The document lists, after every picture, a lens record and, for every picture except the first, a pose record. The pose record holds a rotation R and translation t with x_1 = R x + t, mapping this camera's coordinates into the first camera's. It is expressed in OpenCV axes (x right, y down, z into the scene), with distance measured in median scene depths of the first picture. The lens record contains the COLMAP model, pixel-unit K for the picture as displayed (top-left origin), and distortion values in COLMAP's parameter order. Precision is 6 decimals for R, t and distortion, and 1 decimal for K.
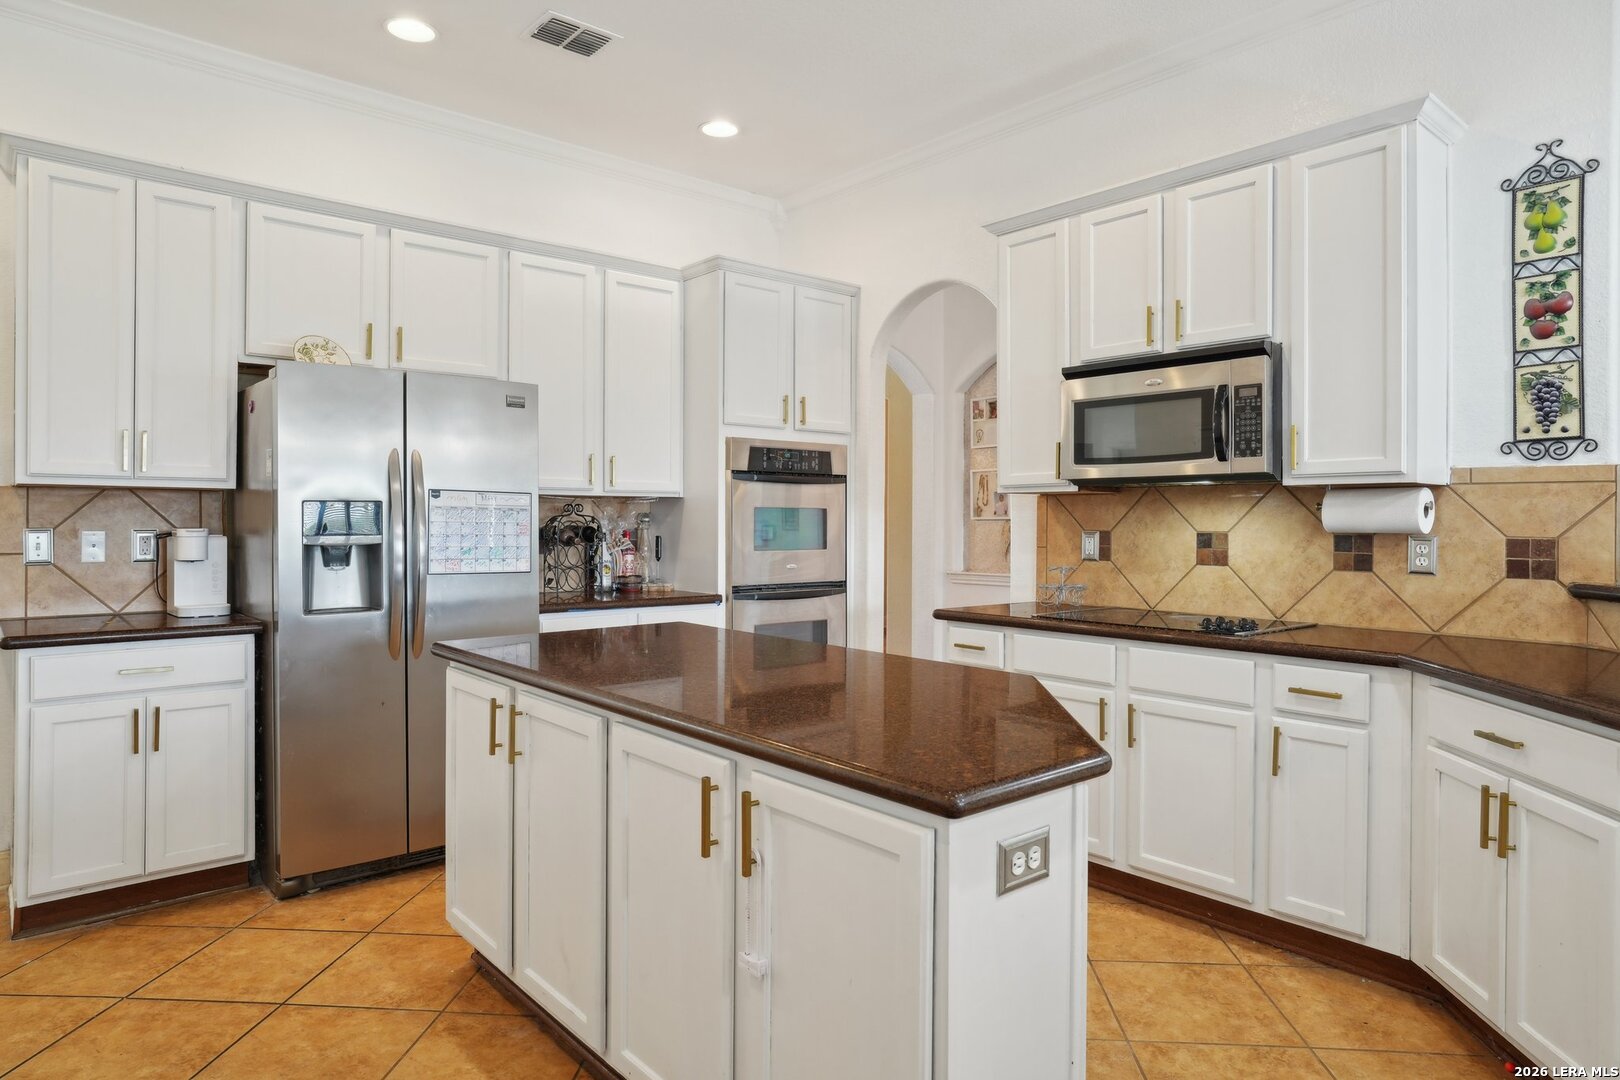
lens RADIAL K [[975.4, 0, 805.2], [0, 975.4, 526.2], [0, 0, 1]] dist [-0.020975, 0.013082]
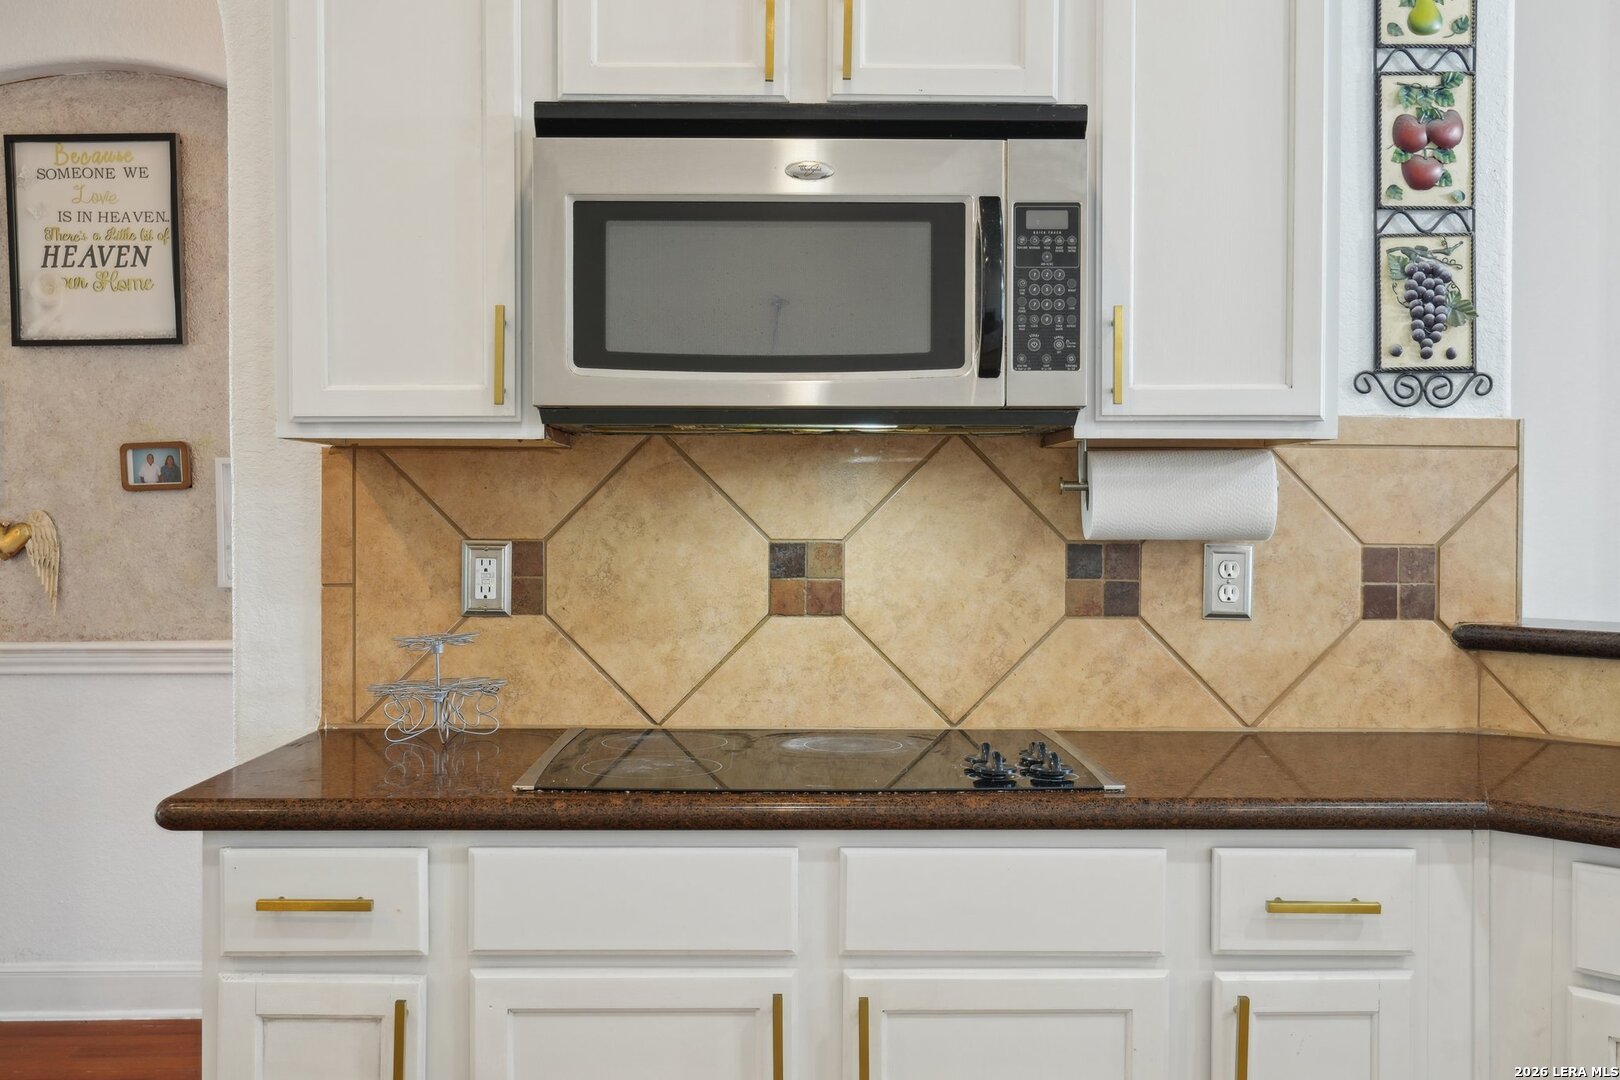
lens RADIAL K [[1609.3, 0, 810.2], [0, 1609.3, 528.7], [0, 0, 1]] dist [0.021934, 0.000000]
pose [[0.632198, -0.011394, 0.774723, -0.163392], [0.004226, 0.999928, 0.011257, -0.008476], [-0.774795, -0.003843, 0.632201, 0.602899]]
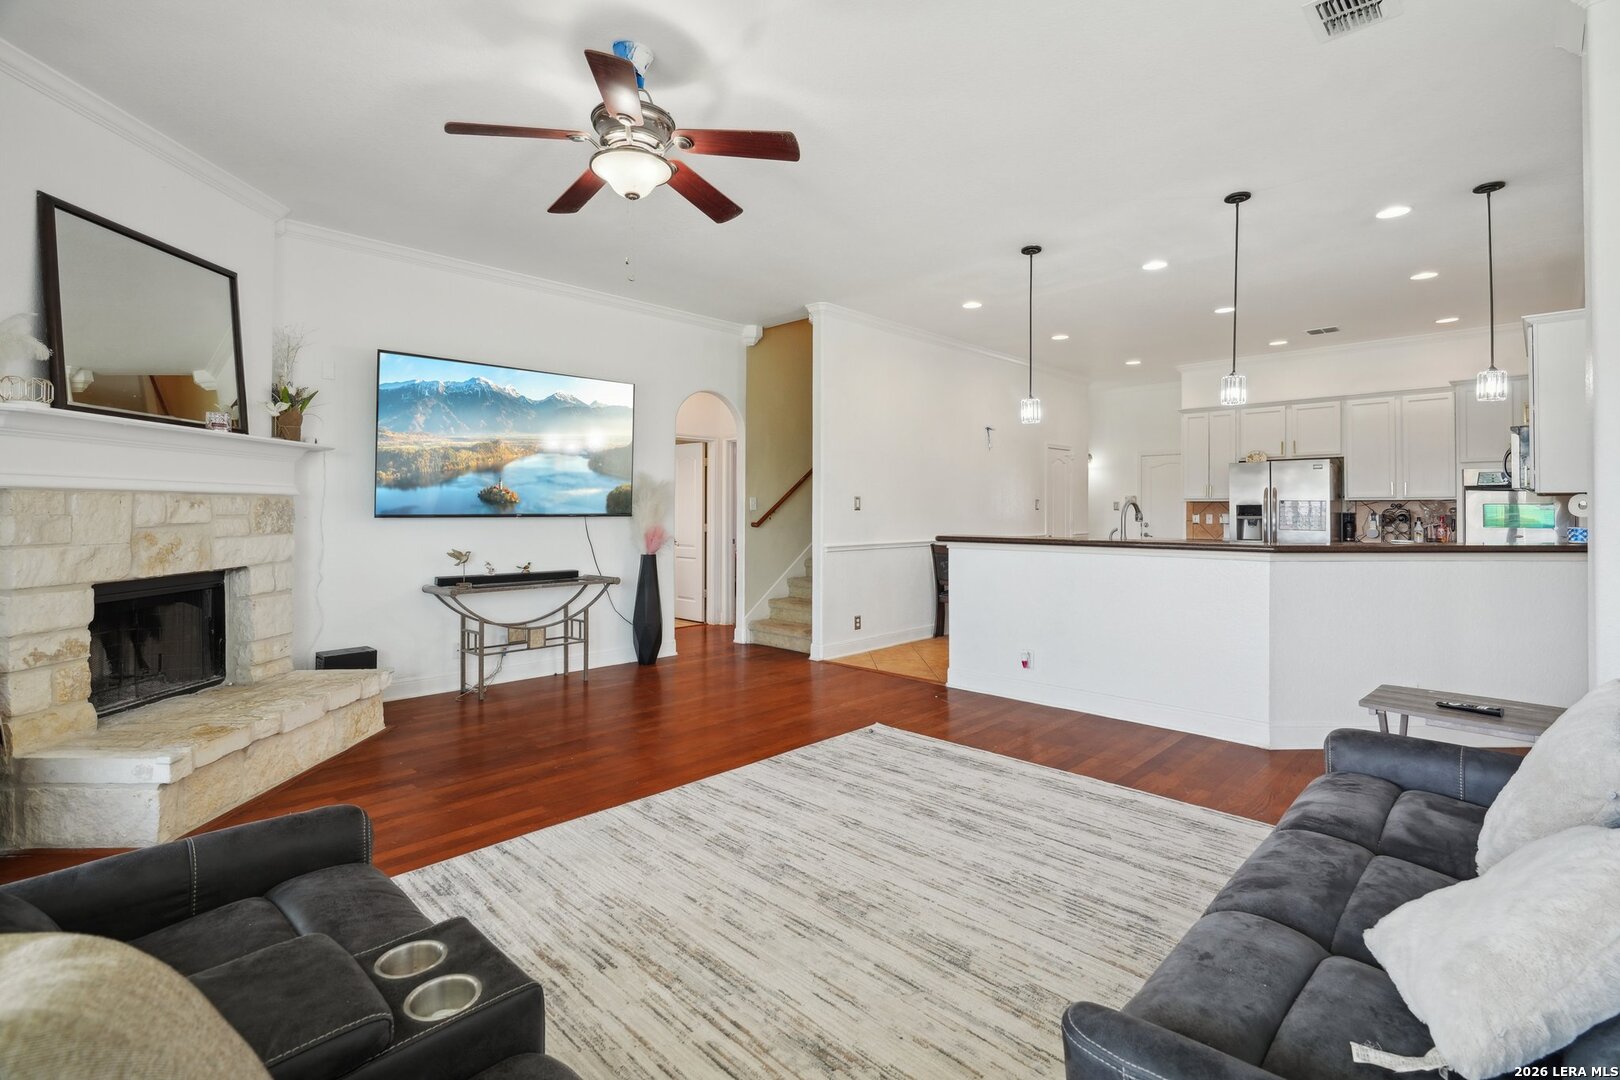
lens RADIAL K [[754.7, 0, 817.3], [0, 754.7, 505.5], [0, 0, 1]] dist [-0.013867, 0.006587]
pose [[0.102250, -0.008097, -0.994726, 1.844402], [-0.002969, 0.999960, -0.008445, -0.000119], [0.994754, 0.003817, 0.102222, -0.662466]]
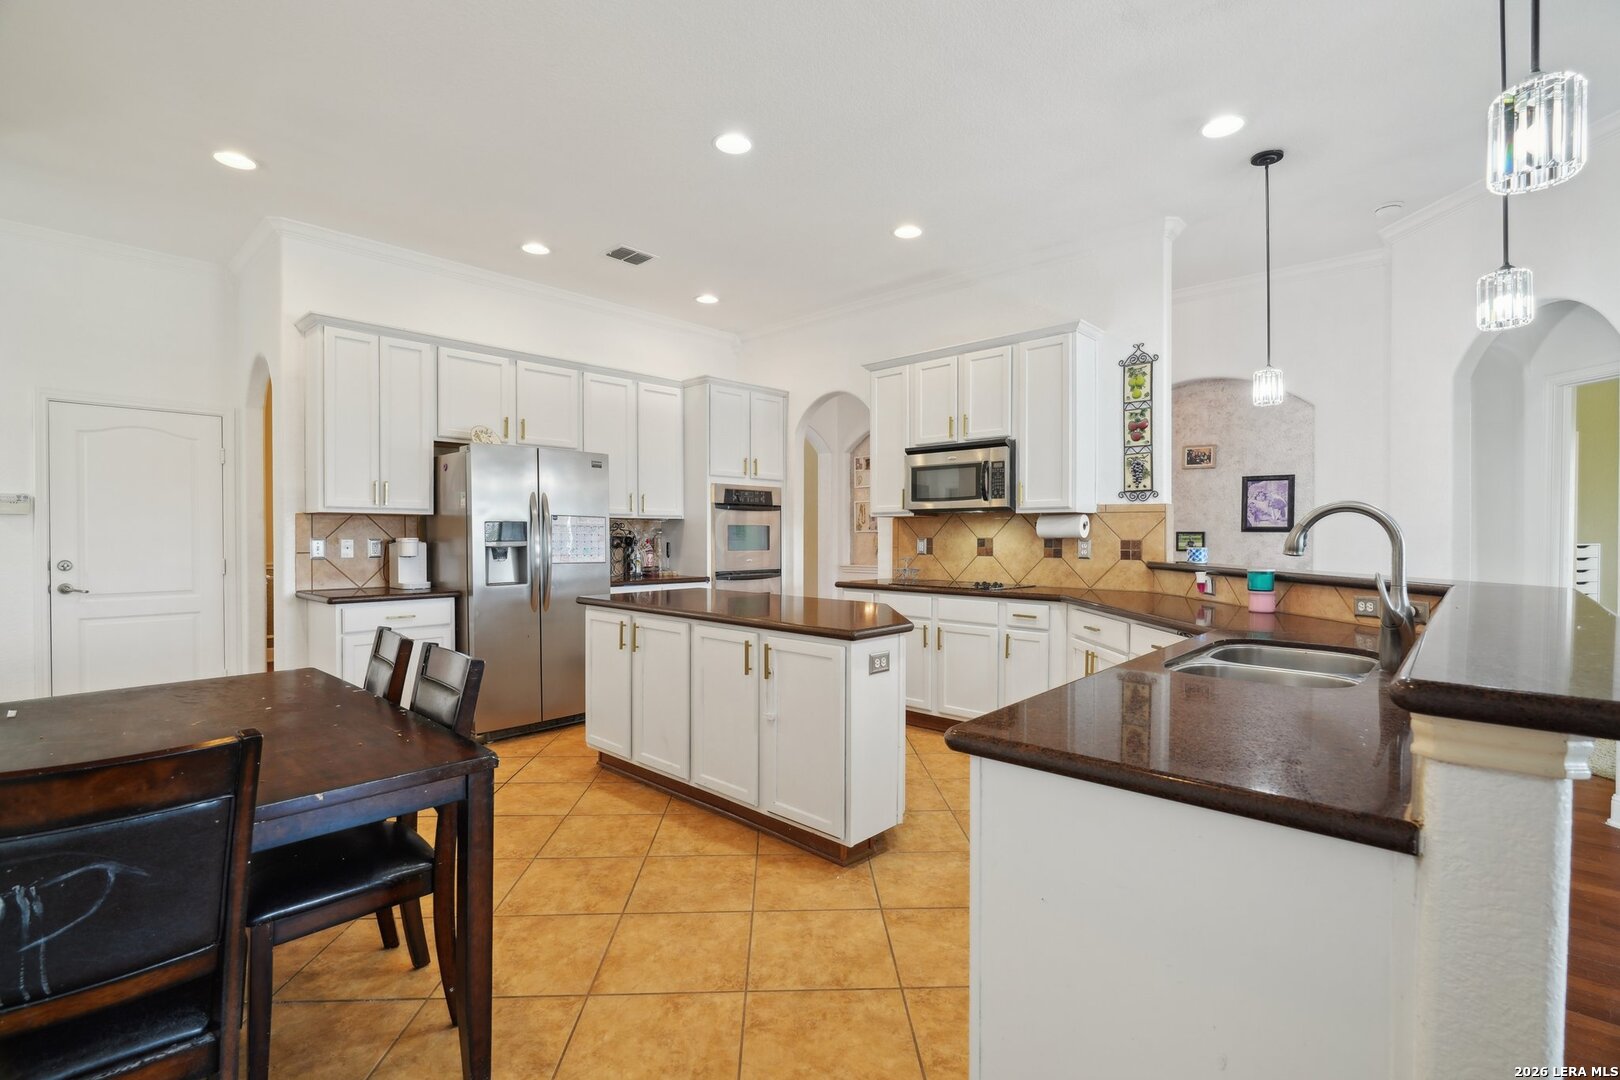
lens RADIAL K [[754.7, 0, 808.3], [0, 754.7, 548.4], [0, 0, 1]] dist [-0.013867, 0.006587]
pose [[0.993916, -0.004914, 0.110030, -0.081494], [0.003570, 0.999917, 0.012409, 0.007624], [-0.110082, -0.011941, 0.993851, -0.433310]]
